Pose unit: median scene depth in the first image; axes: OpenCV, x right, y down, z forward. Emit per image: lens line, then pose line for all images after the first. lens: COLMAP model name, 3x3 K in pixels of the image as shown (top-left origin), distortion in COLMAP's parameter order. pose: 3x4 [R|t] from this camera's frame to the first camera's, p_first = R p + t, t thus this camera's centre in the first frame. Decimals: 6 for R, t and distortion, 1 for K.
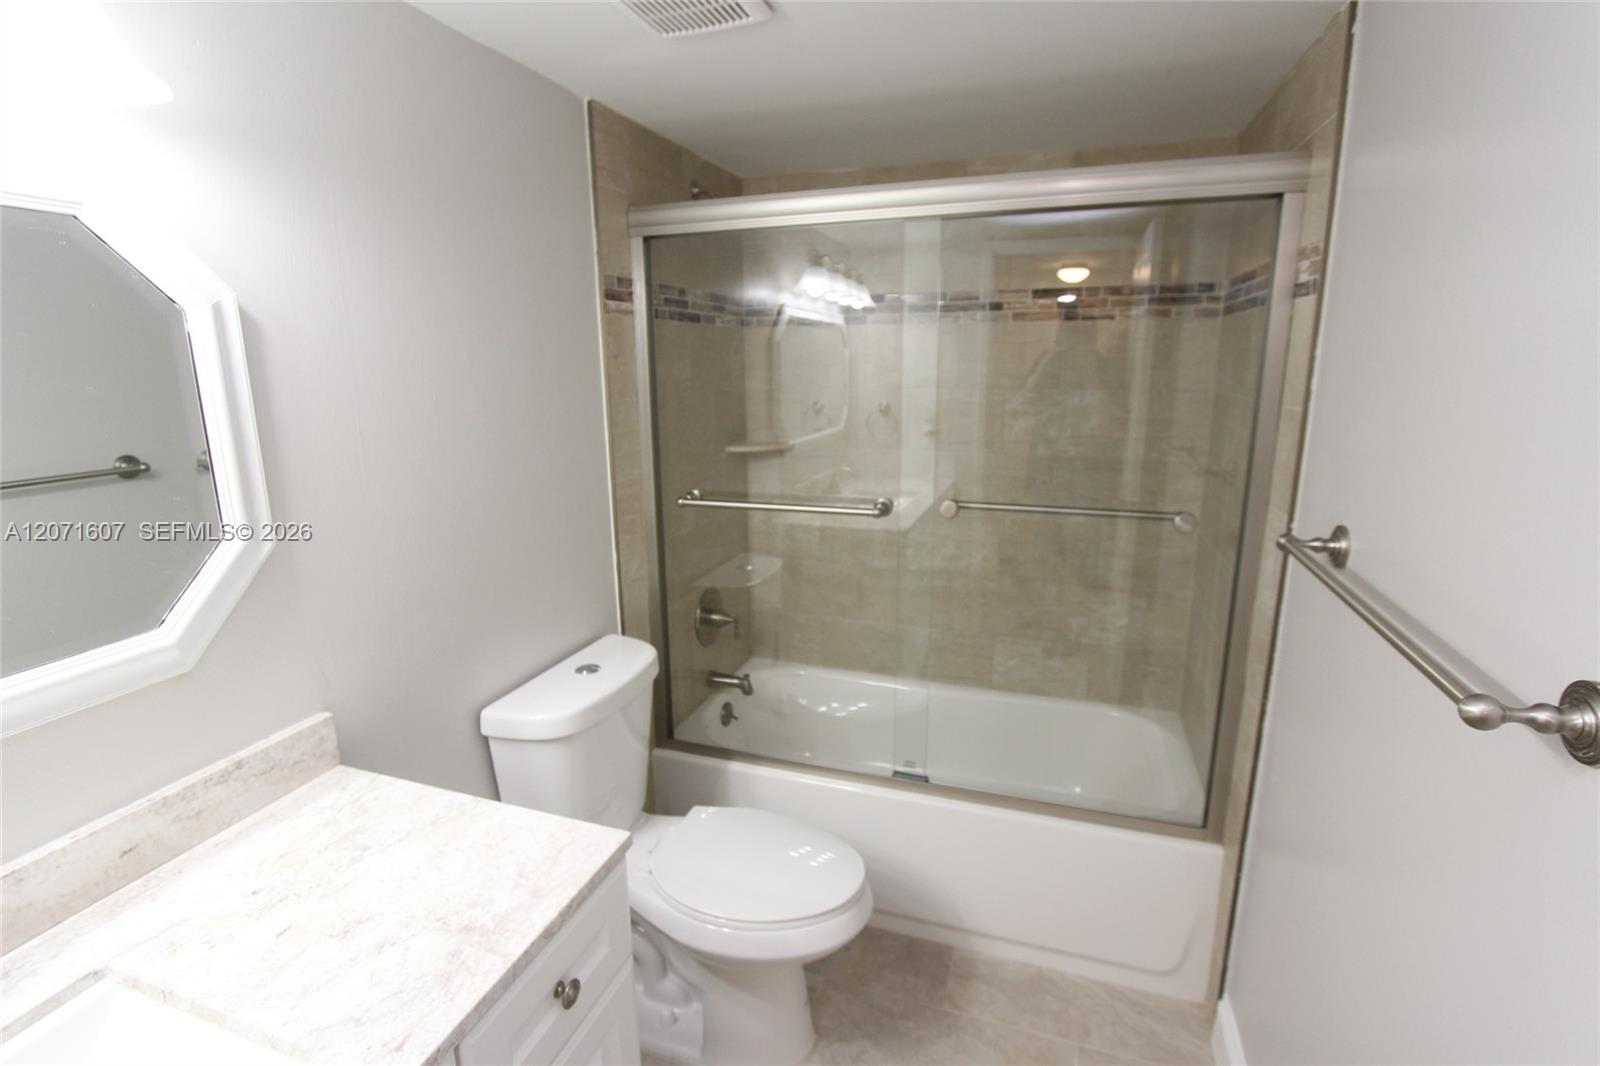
lens RADIAL K [[739.9, 0, 803.2], [0, 739.9, 529.6], [0, 0, 1]] dist [-0.014773, 0.001490]
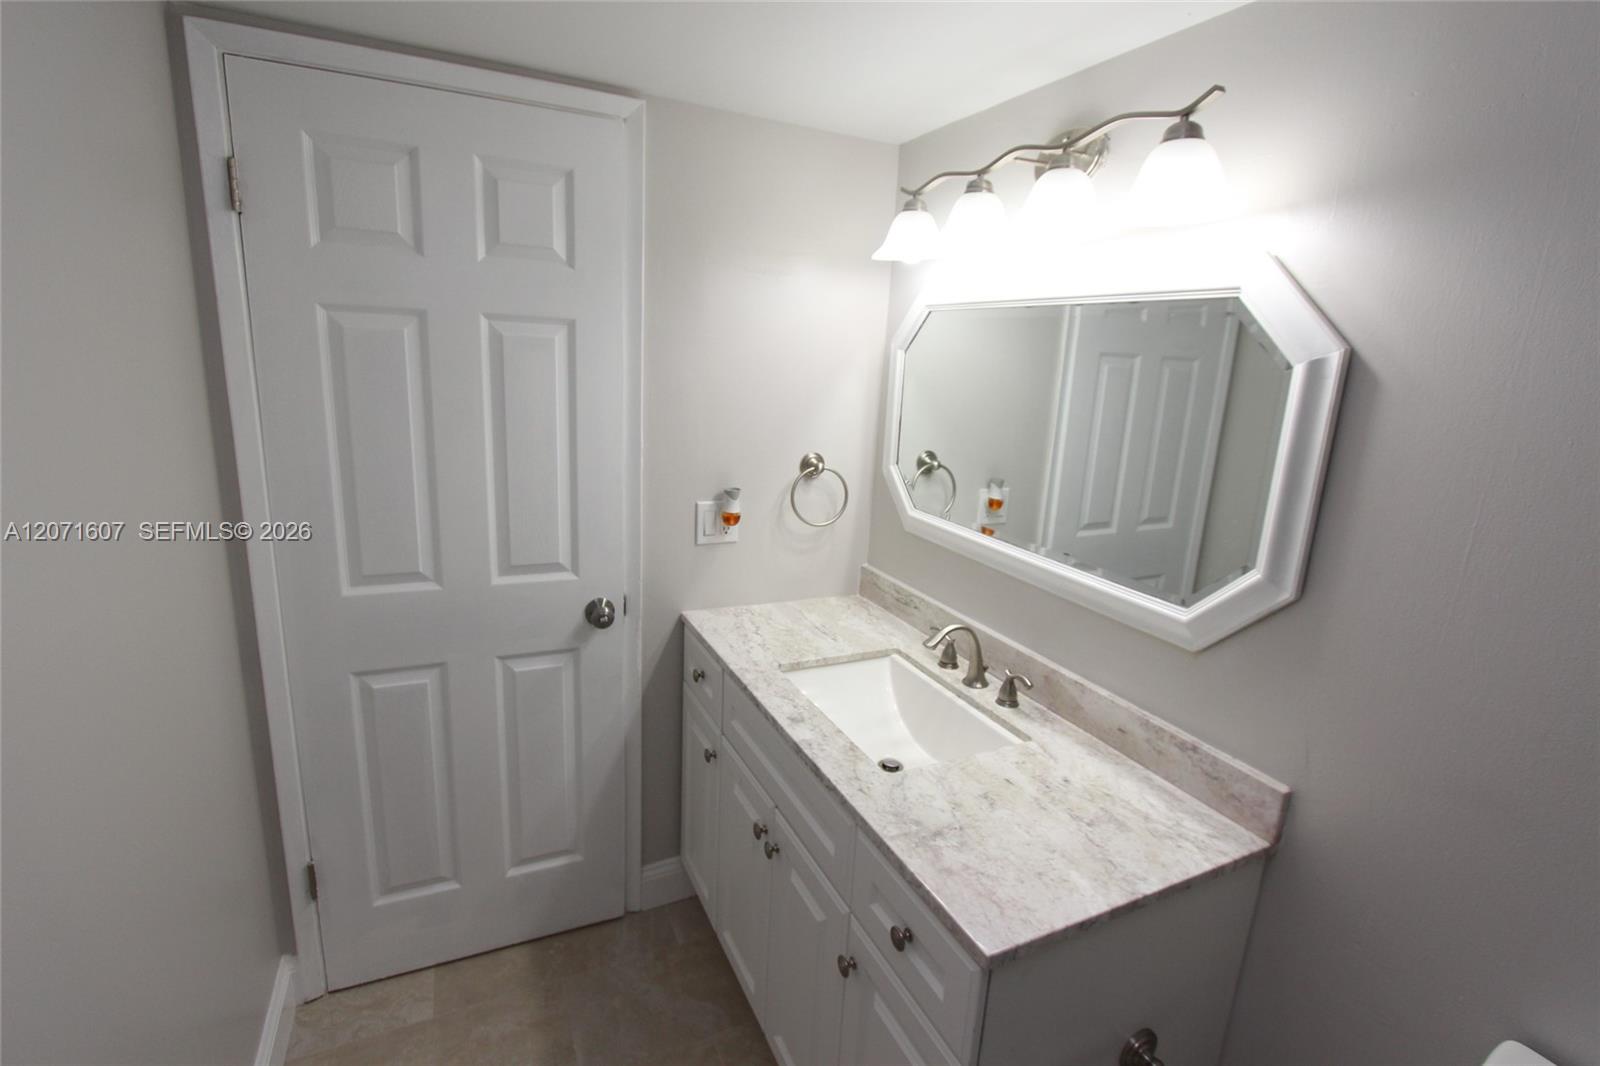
lens RADIAL K [[739.9, 0, 801.5], [0, 739.9, 526.5], [0, 0, 1]] dist [-0.014773, 0.001490]
pose [[-0.720766, 0.129138, -0.681043, 0.463486], [-0.197135, 0.903736, 0.379998, -0.342579], [0.664556, 0.408147, -0.625924, 1.248153]]
